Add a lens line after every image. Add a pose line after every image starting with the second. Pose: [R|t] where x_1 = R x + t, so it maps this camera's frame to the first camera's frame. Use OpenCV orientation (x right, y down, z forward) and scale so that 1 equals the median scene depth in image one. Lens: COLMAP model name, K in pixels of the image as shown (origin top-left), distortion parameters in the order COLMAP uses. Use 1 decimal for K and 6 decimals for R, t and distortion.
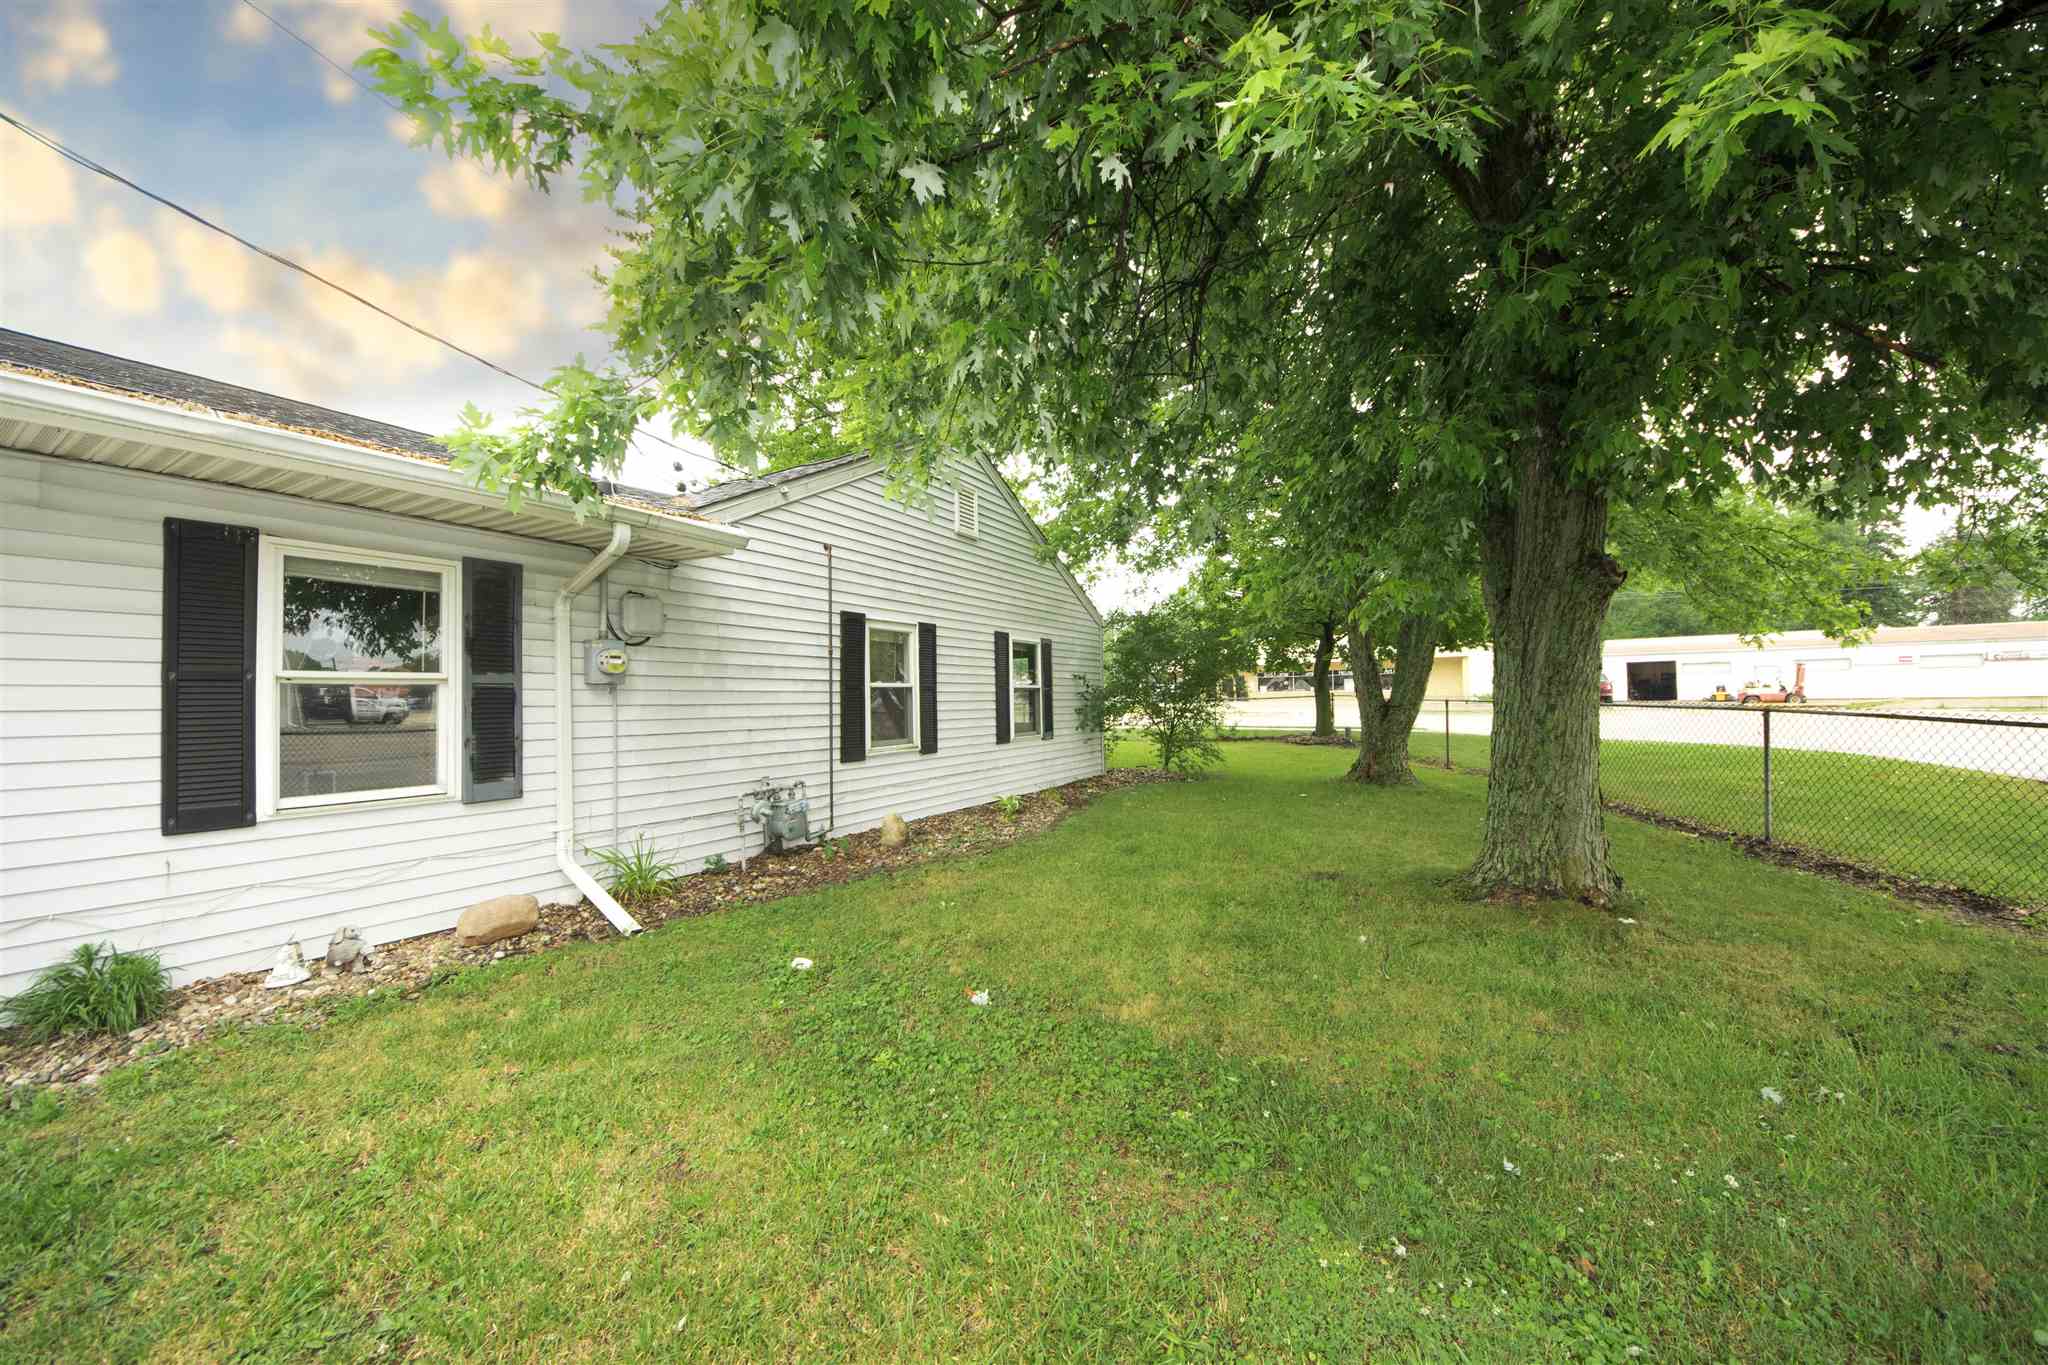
lens RADIAL K [[758.4, 0, 1024.2], [0, 758.4, 686.4], [0, 0, 1]] dist [0.002007, -0.000490]
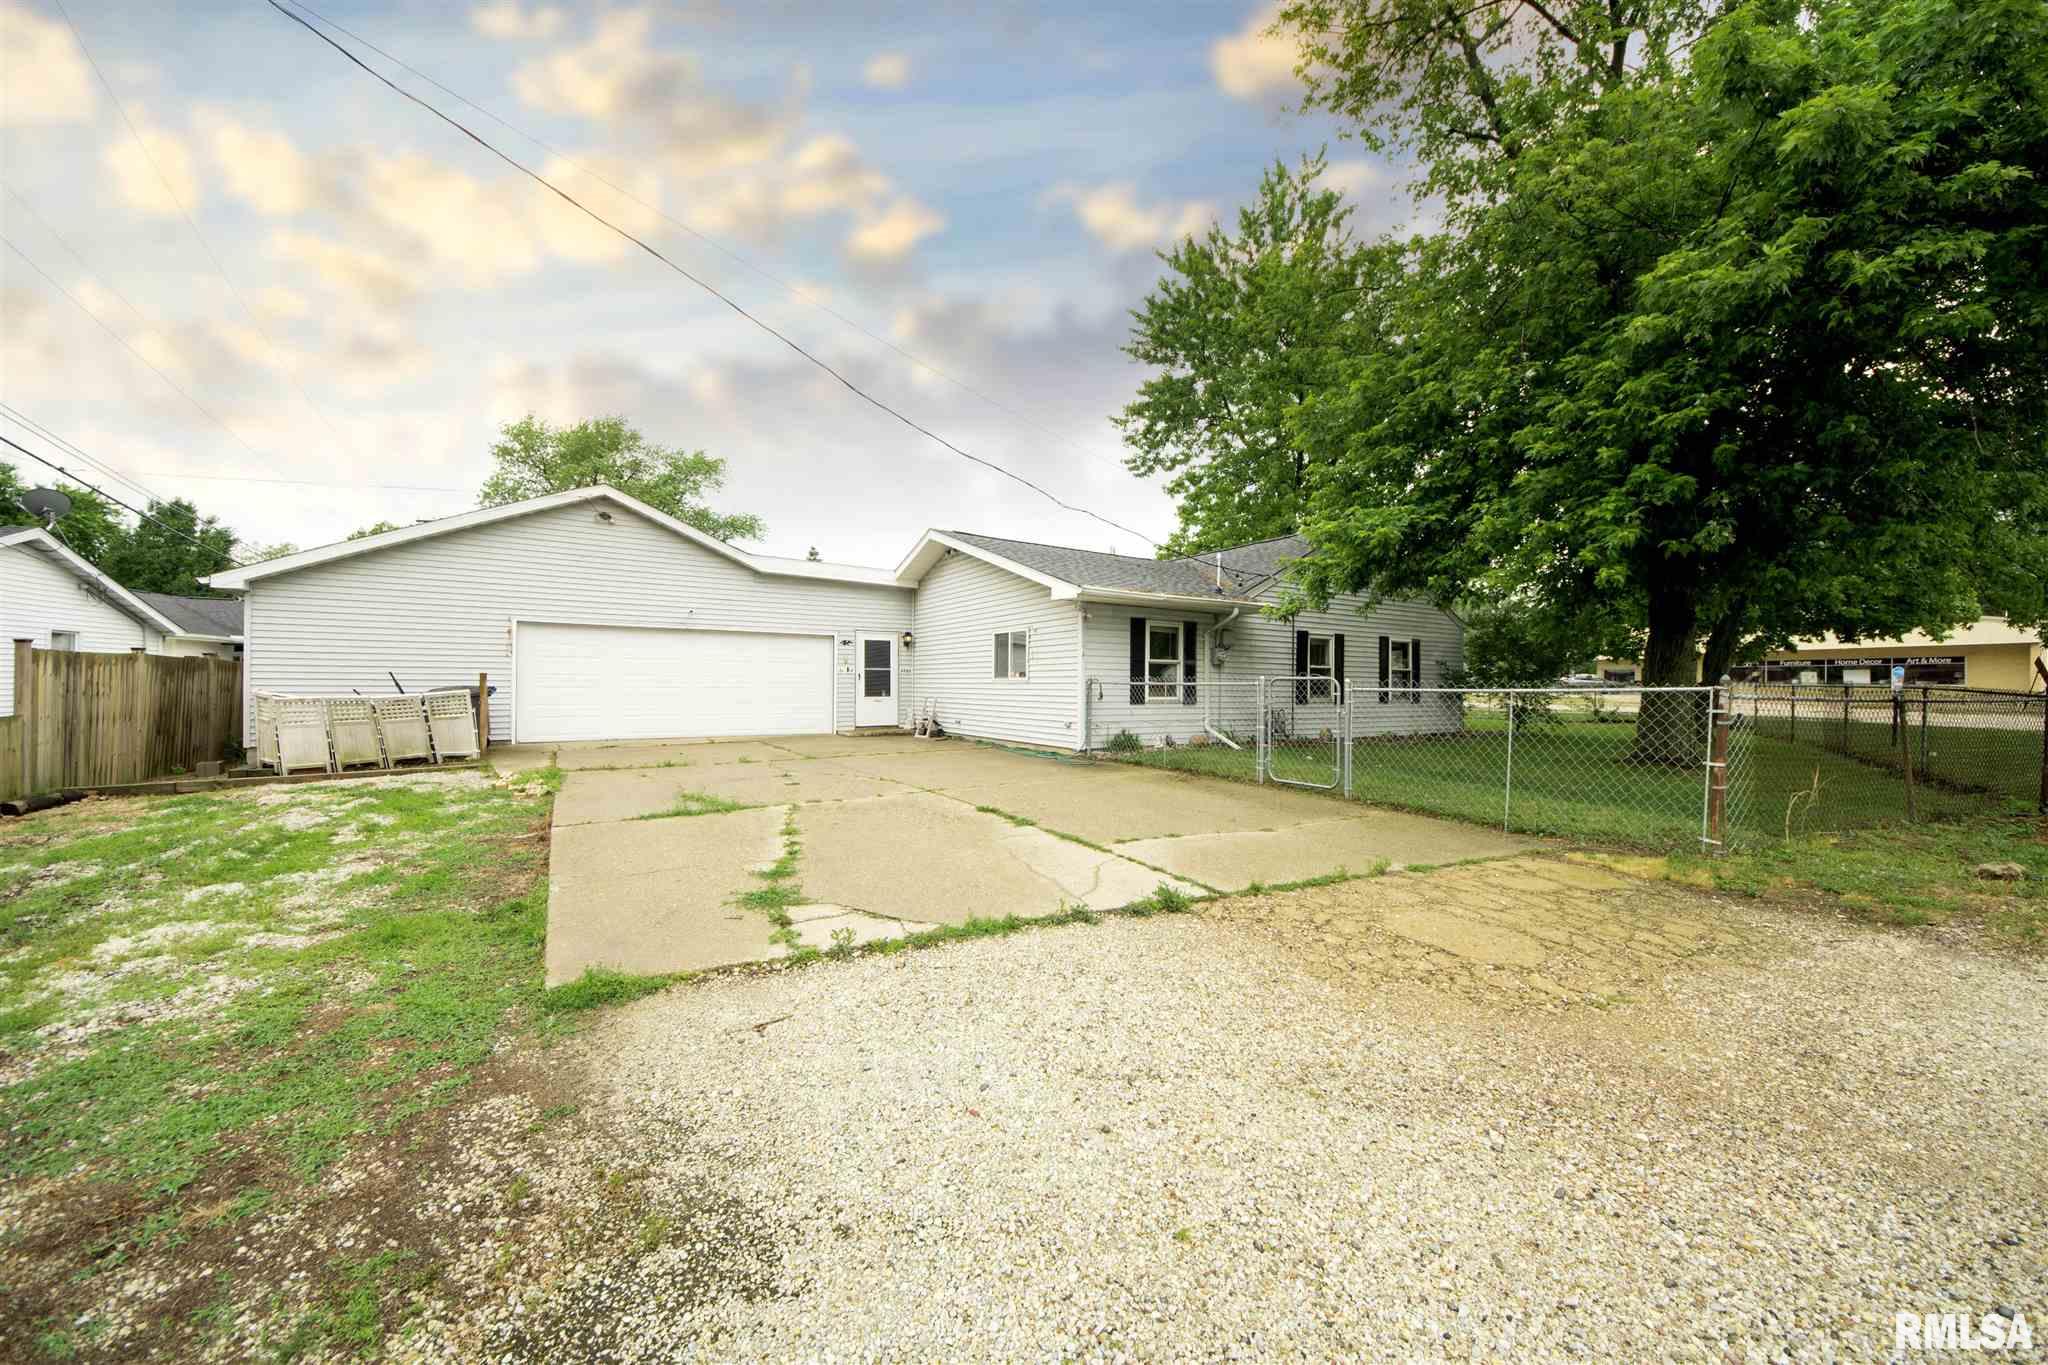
lens RADIAL K [[758.4, 0, 1020.0], [0, 758.4, 688.6], [0, 0, 1]] dist [0.002007, -0.000490]
pose [[0.887106, 0.000792, -0.461564, 0.037474], [0.001694, 0.999986, 0.004971, 0.040665], [0.461562, -0.005192, 0.887093, -1.029700]]
